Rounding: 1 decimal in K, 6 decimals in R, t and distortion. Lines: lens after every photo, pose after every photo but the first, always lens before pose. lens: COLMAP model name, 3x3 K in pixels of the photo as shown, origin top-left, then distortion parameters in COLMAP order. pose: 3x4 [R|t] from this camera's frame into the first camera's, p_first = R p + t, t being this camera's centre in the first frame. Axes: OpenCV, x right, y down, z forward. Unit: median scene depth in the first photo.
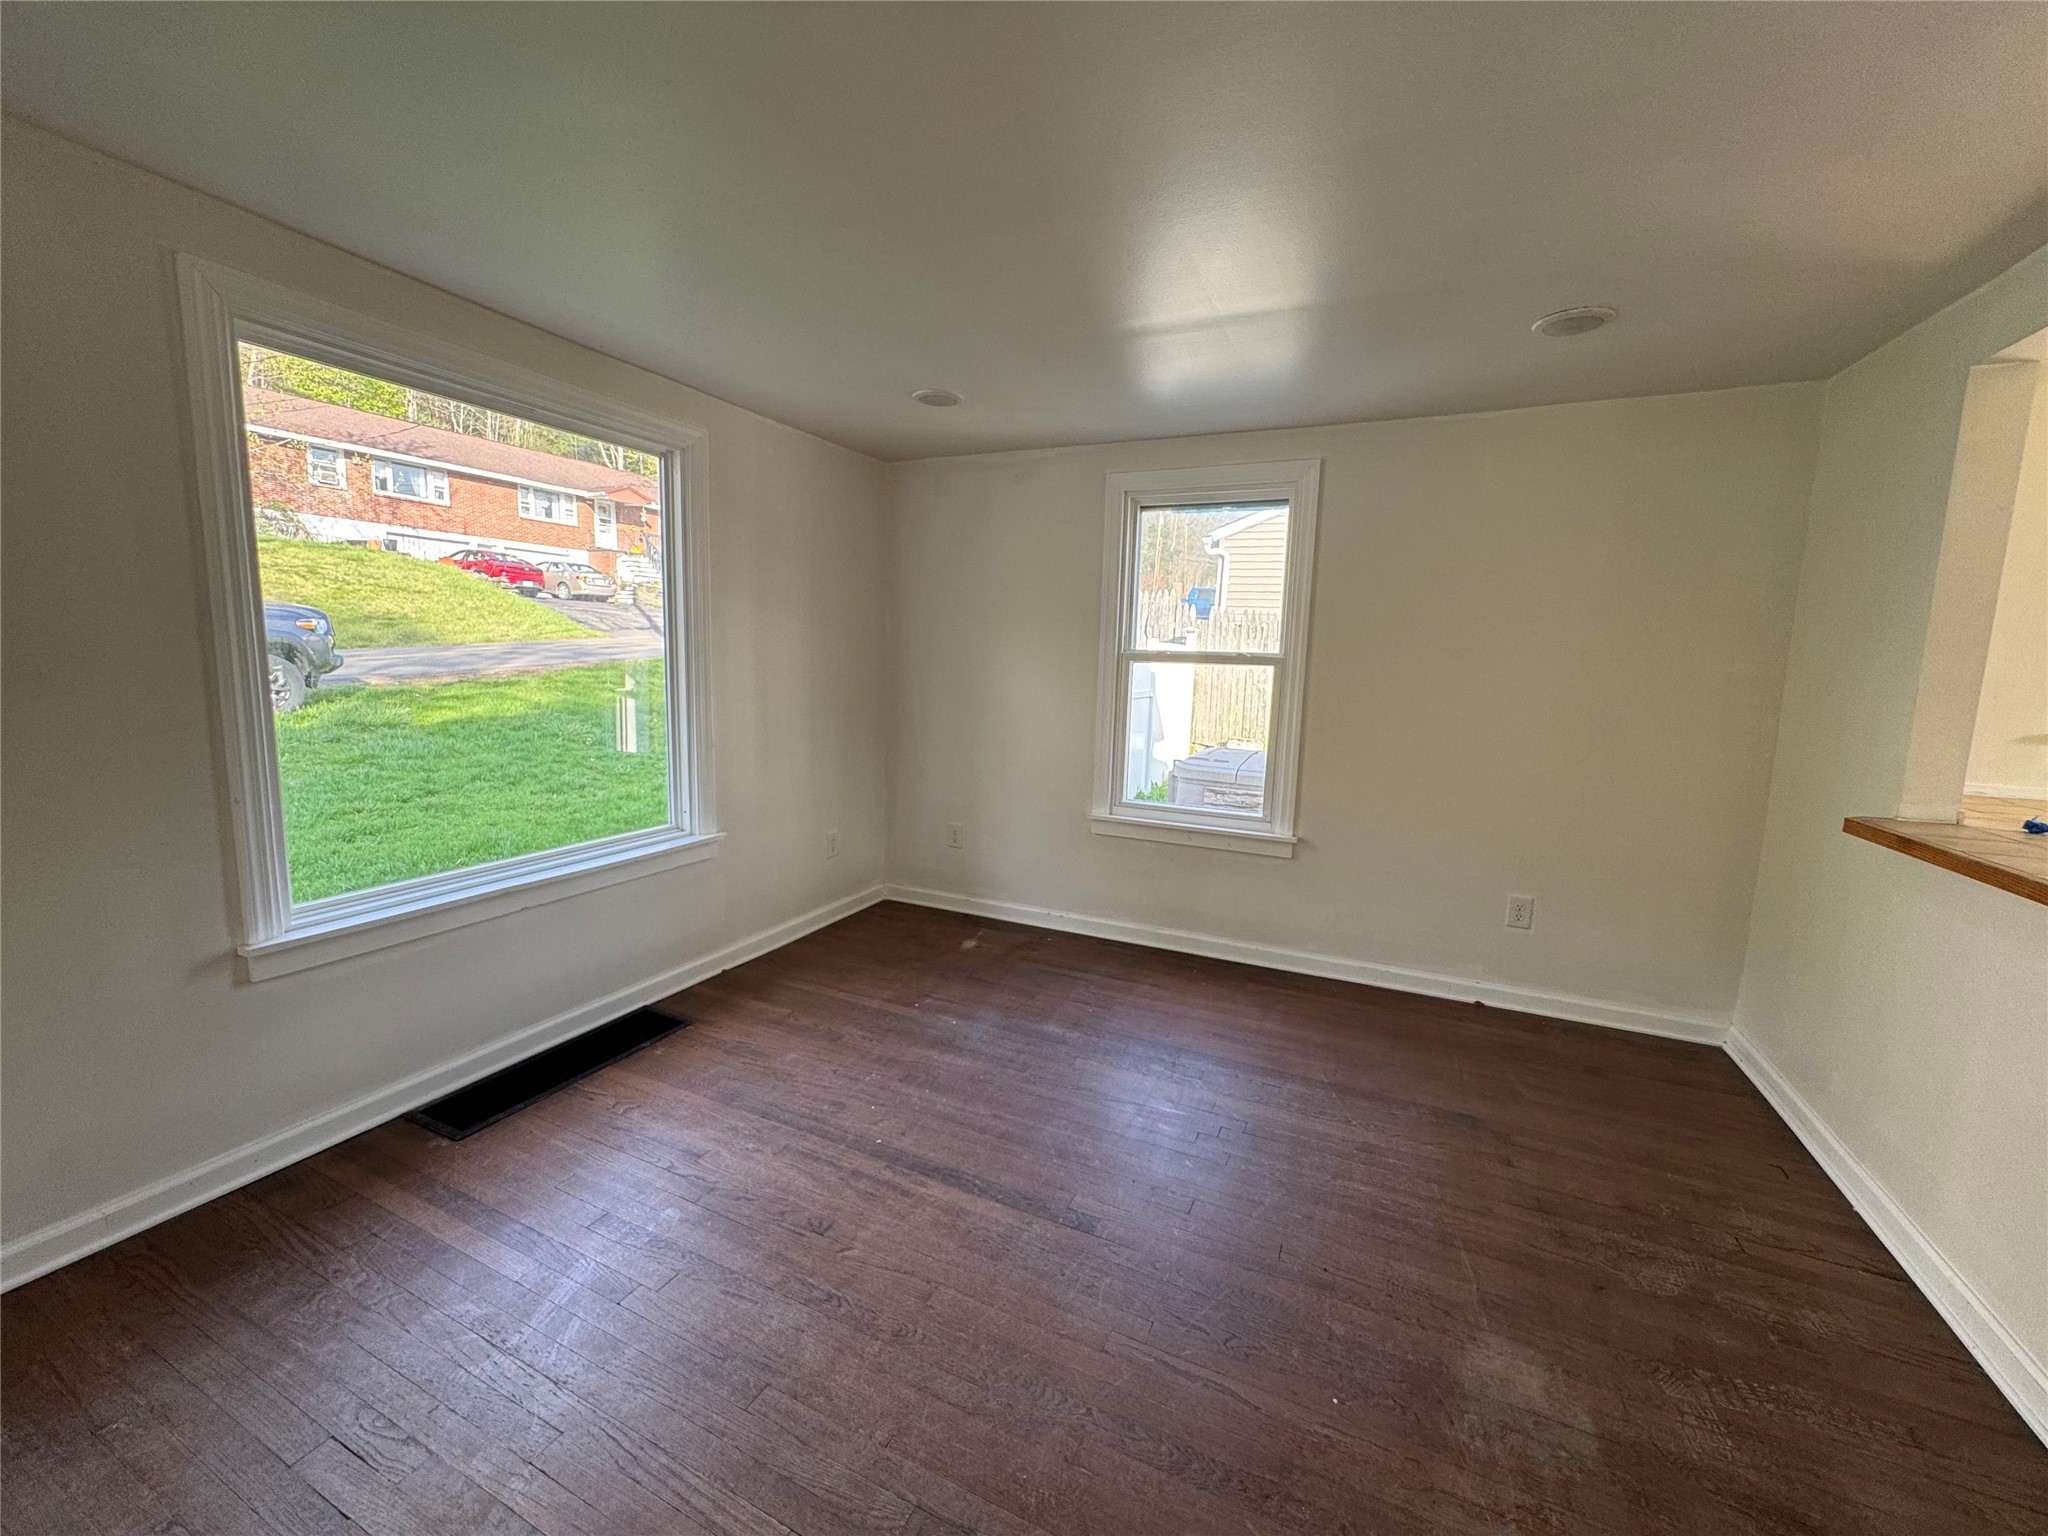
lens RADIAL K [[818.1, 0, 1027.0], [0, 818.1, 764.1], [0, 0, 1]] dist [-0.001173, 0.000224]
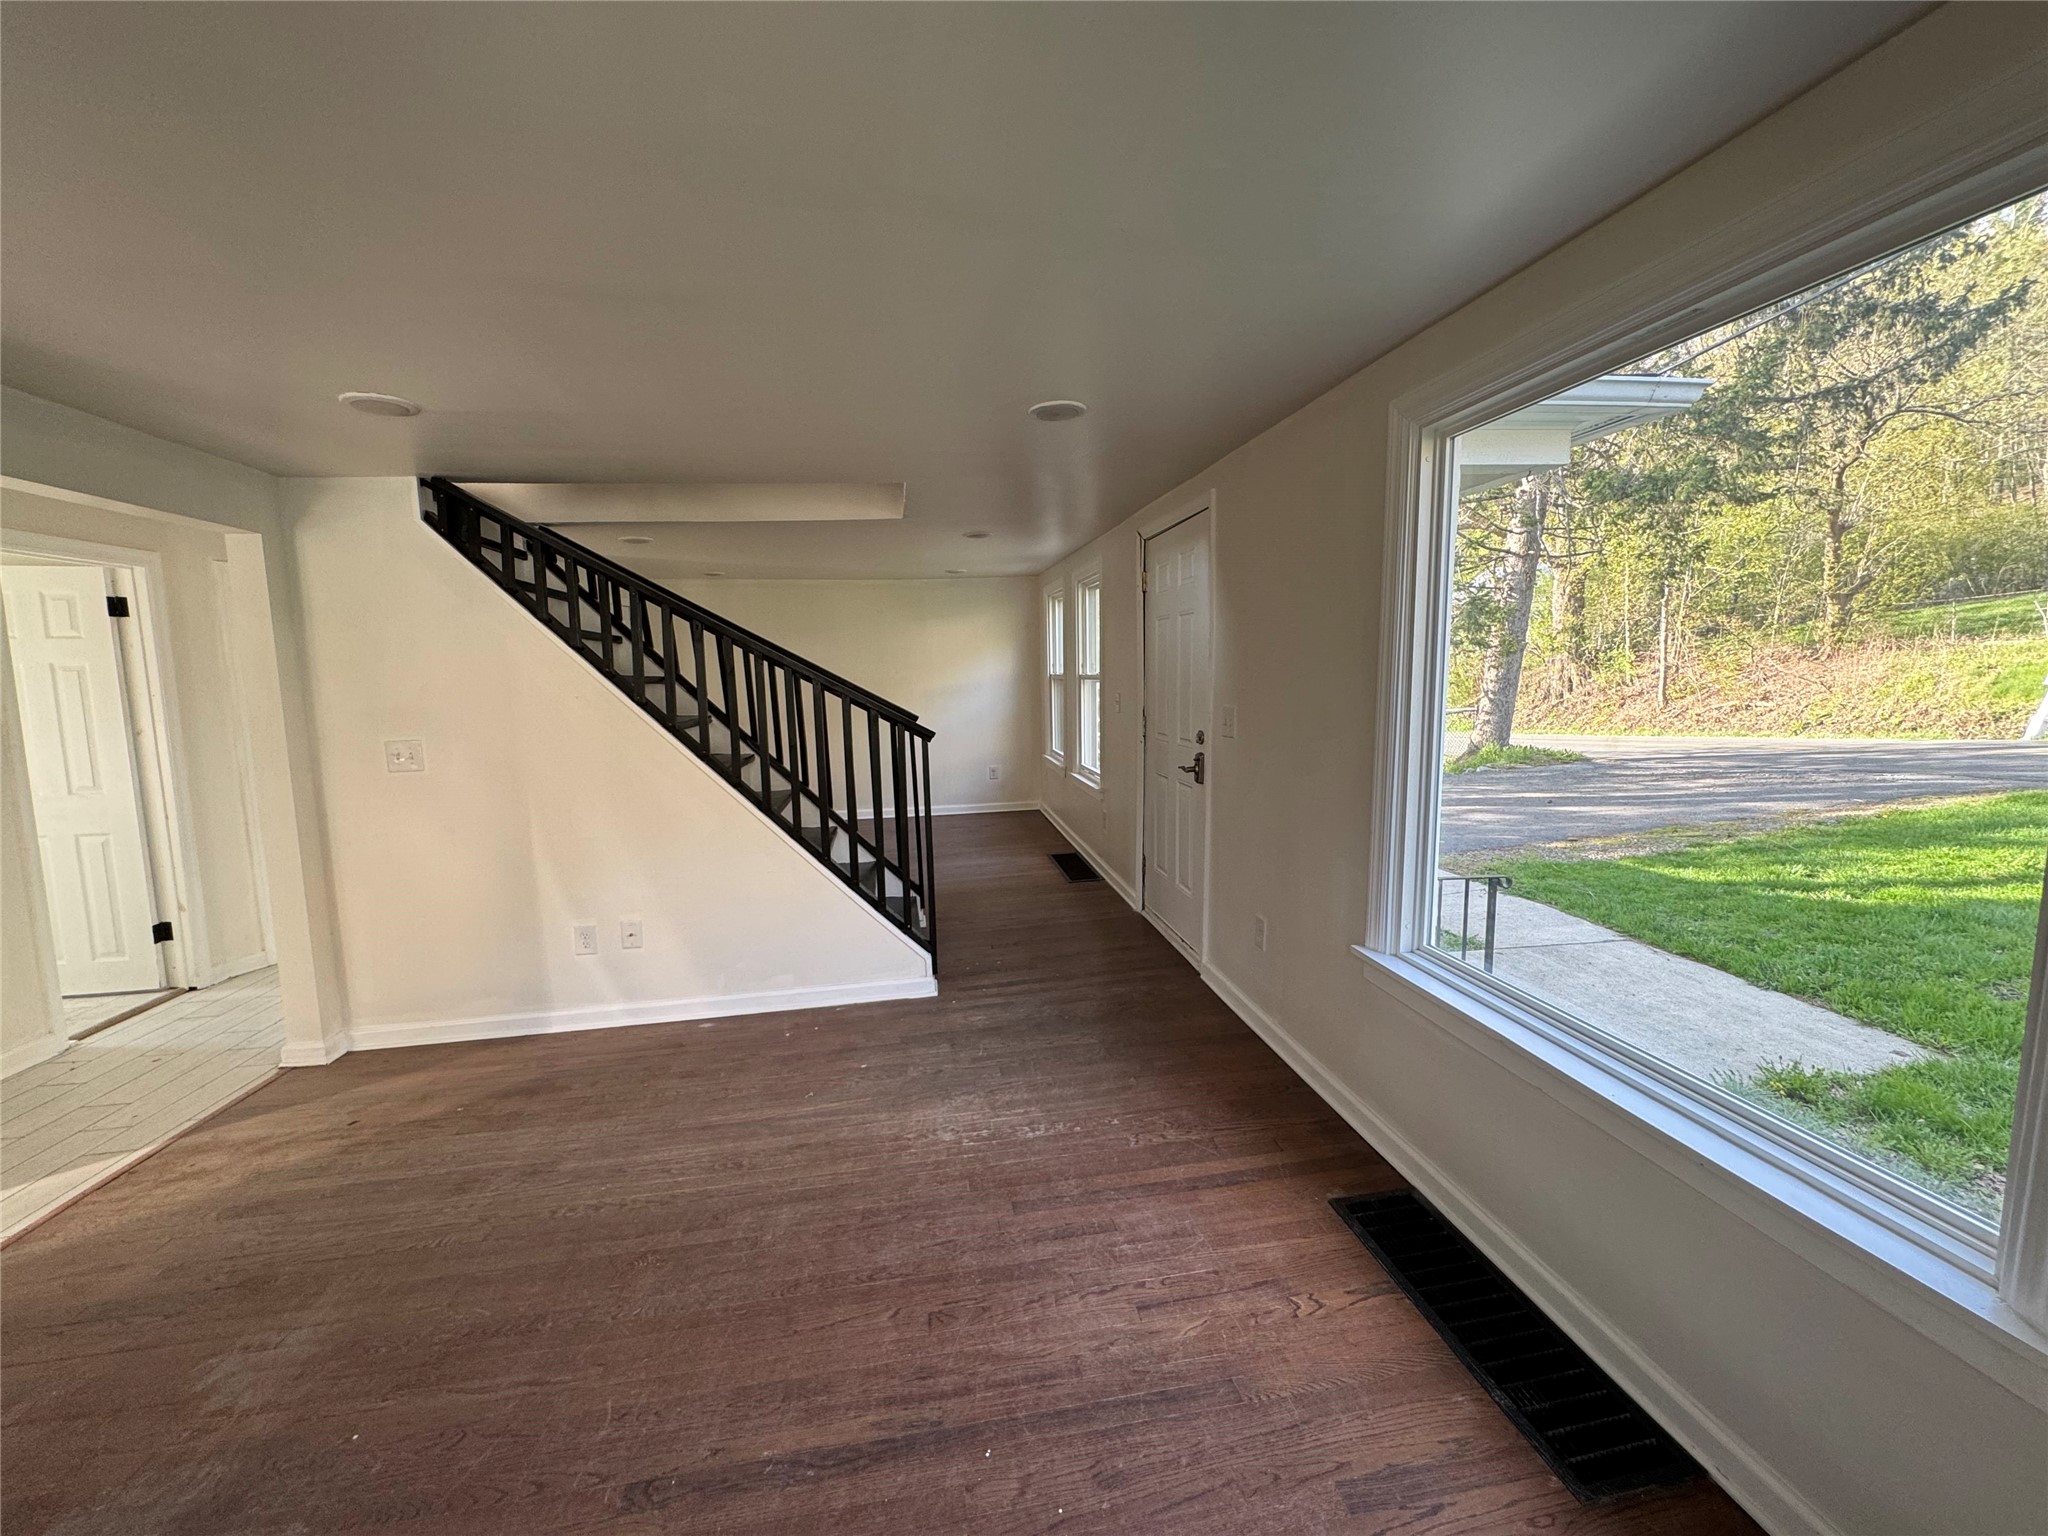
lens RADIAL K [[818.1, 0, 1027.0], [0, 818.1, 764.1], [0, 0, 1]] dist [-0.001173, 0.000224]
pose [[-0.826662, 0.052705, -0.560225, 0.148825], [-0.077533, 0.975439, 0.206174, -0.248580], [0.557331, 0.213872, -0.802272, 1.539051]]
